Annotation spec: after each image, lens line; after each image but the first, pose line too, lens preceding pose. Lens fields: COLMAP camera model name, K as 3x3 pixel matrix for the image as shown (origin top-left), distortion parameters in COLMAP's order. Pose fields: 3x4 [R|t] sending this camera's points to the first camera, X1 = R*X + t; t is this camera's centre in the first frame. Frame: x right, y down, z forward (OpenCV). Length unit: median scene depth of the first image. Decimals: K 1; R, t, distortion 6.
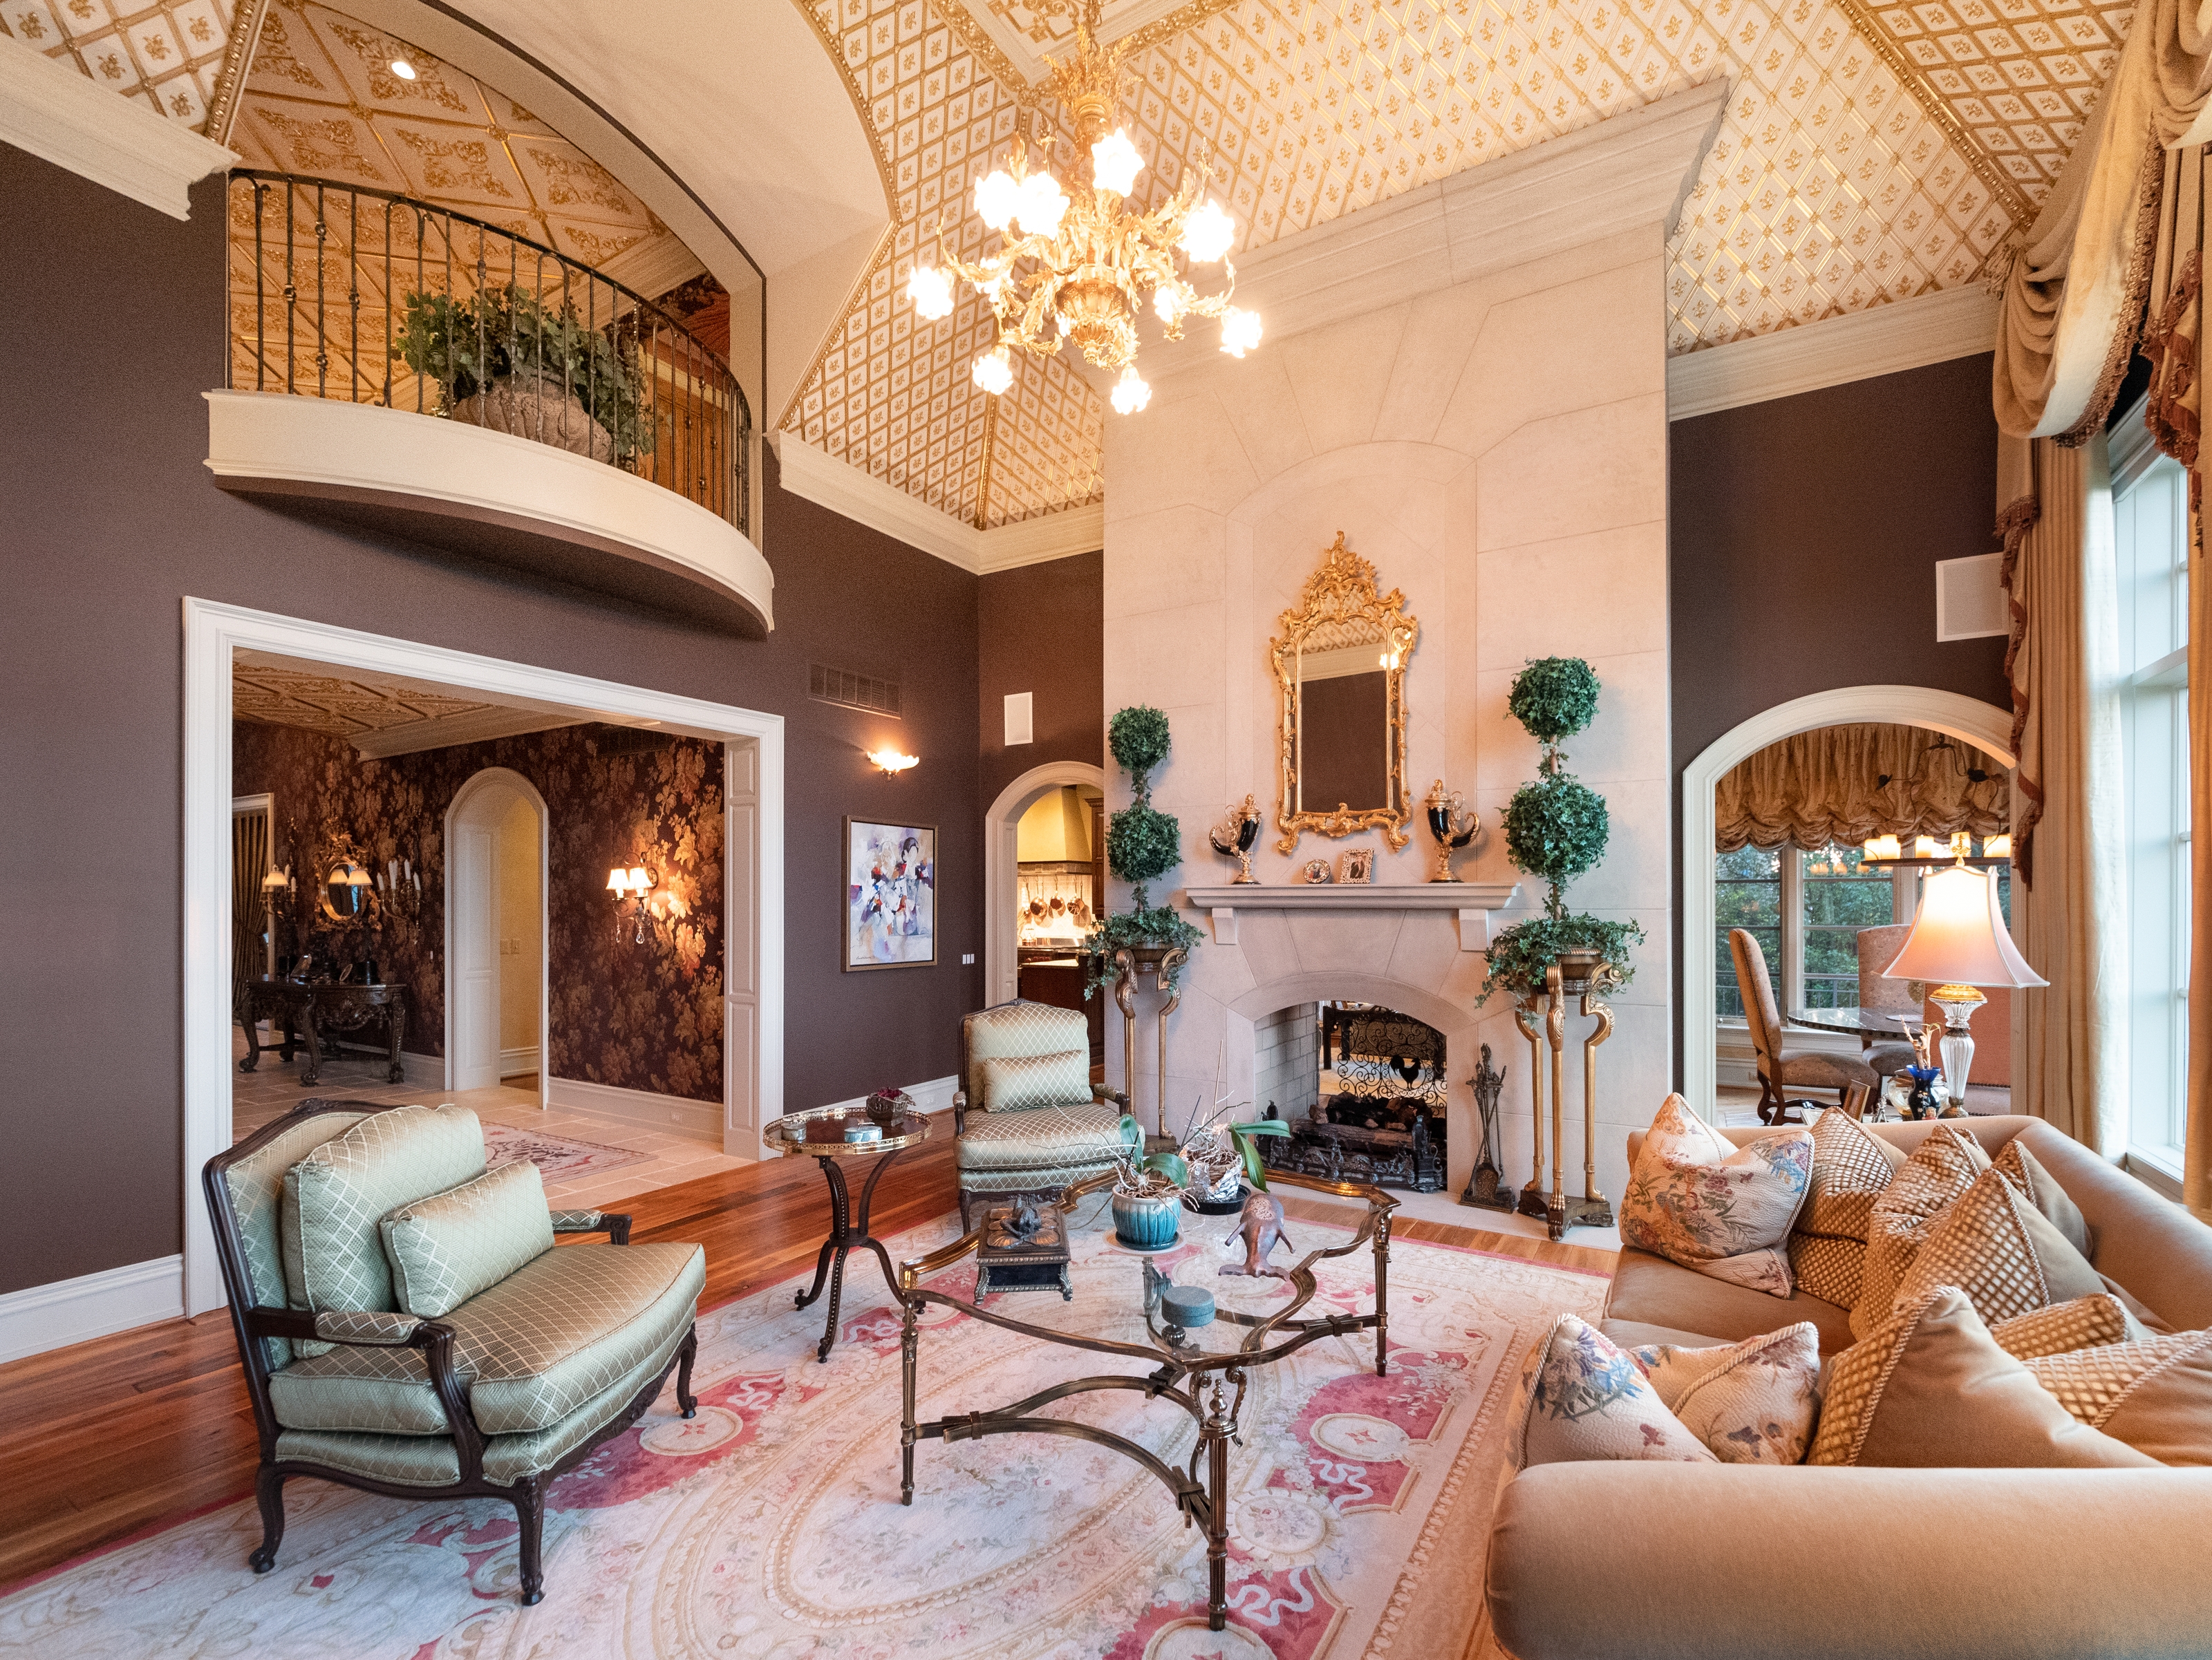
lens RADIAL K [[970.1, 0, 1107.8], [0, 970.1, 895.7], [0, 0, 1]] dist [0.000881, 0.000115]
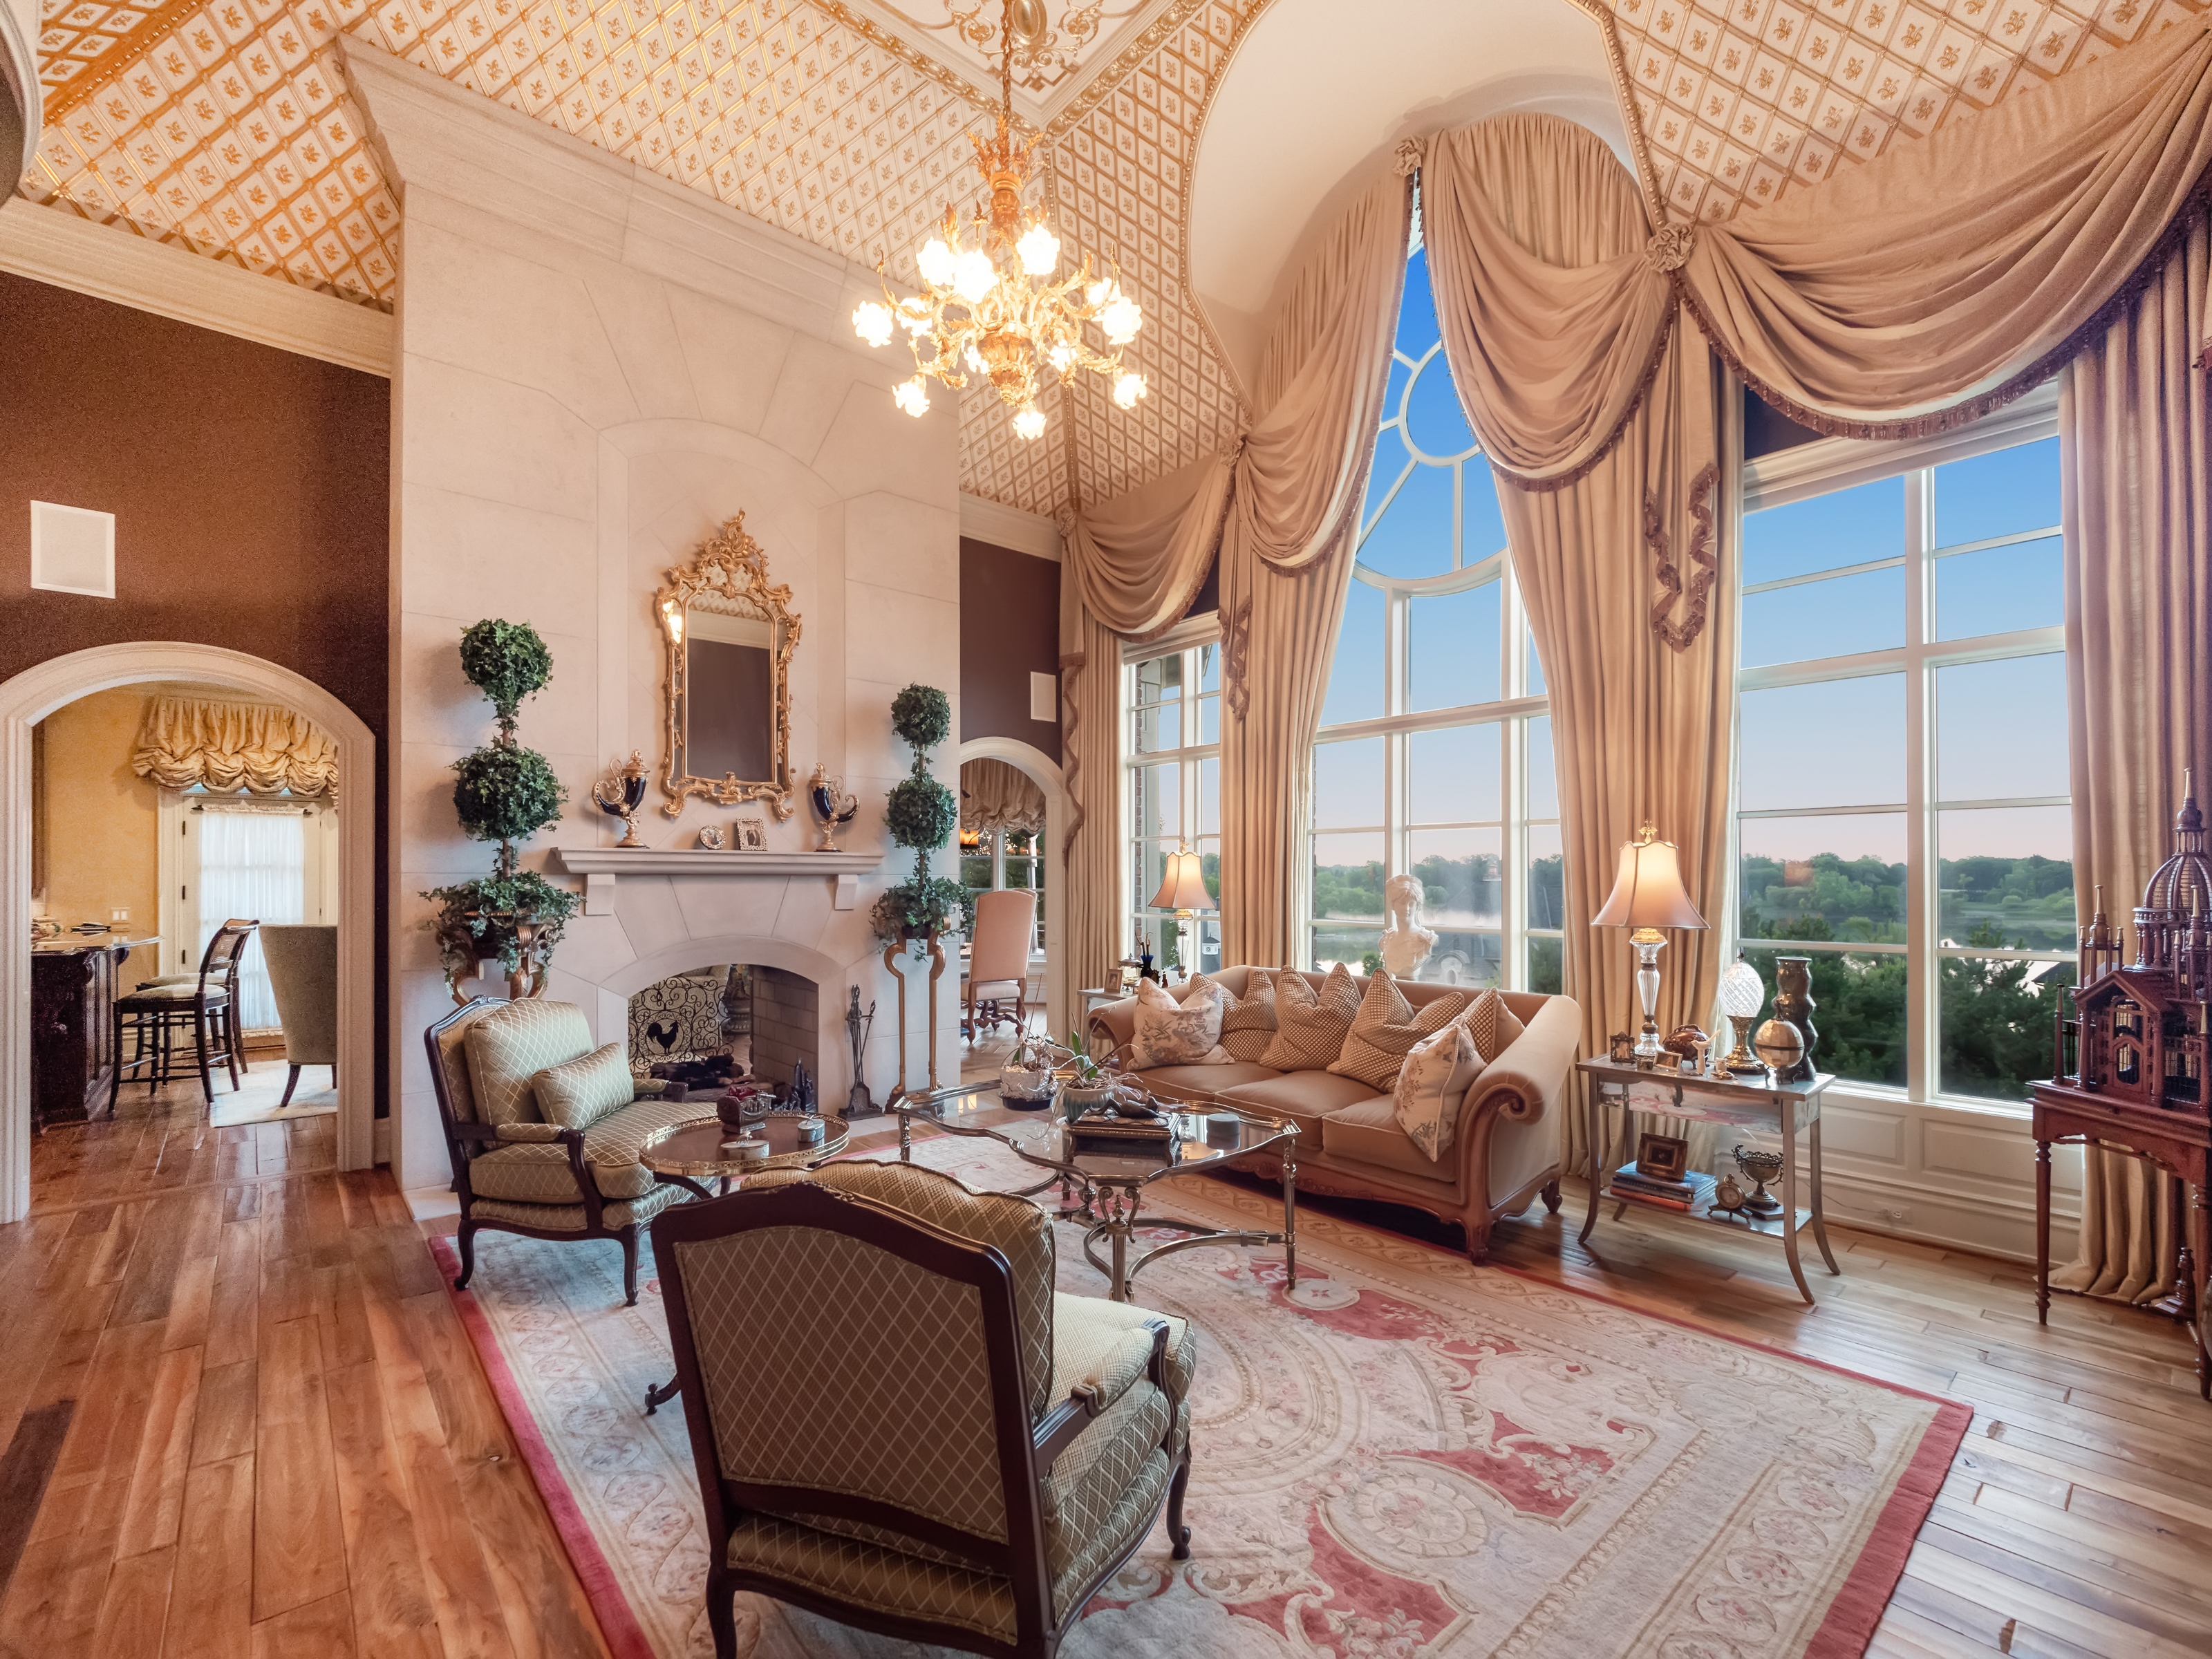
lens RADIAL K [[969.9, 0, 1106.8], [0, 969.9, 879.1], [0, 0, 1]] dist [-0.000196, -0.000018]
pose [[0.295356, 0.002238, 0.955385, -0.639268], [-0.005461, 0.999985, -0.000654, 0.016893], [-0.955372, -0.005024, 0.295363, 0.321192]]
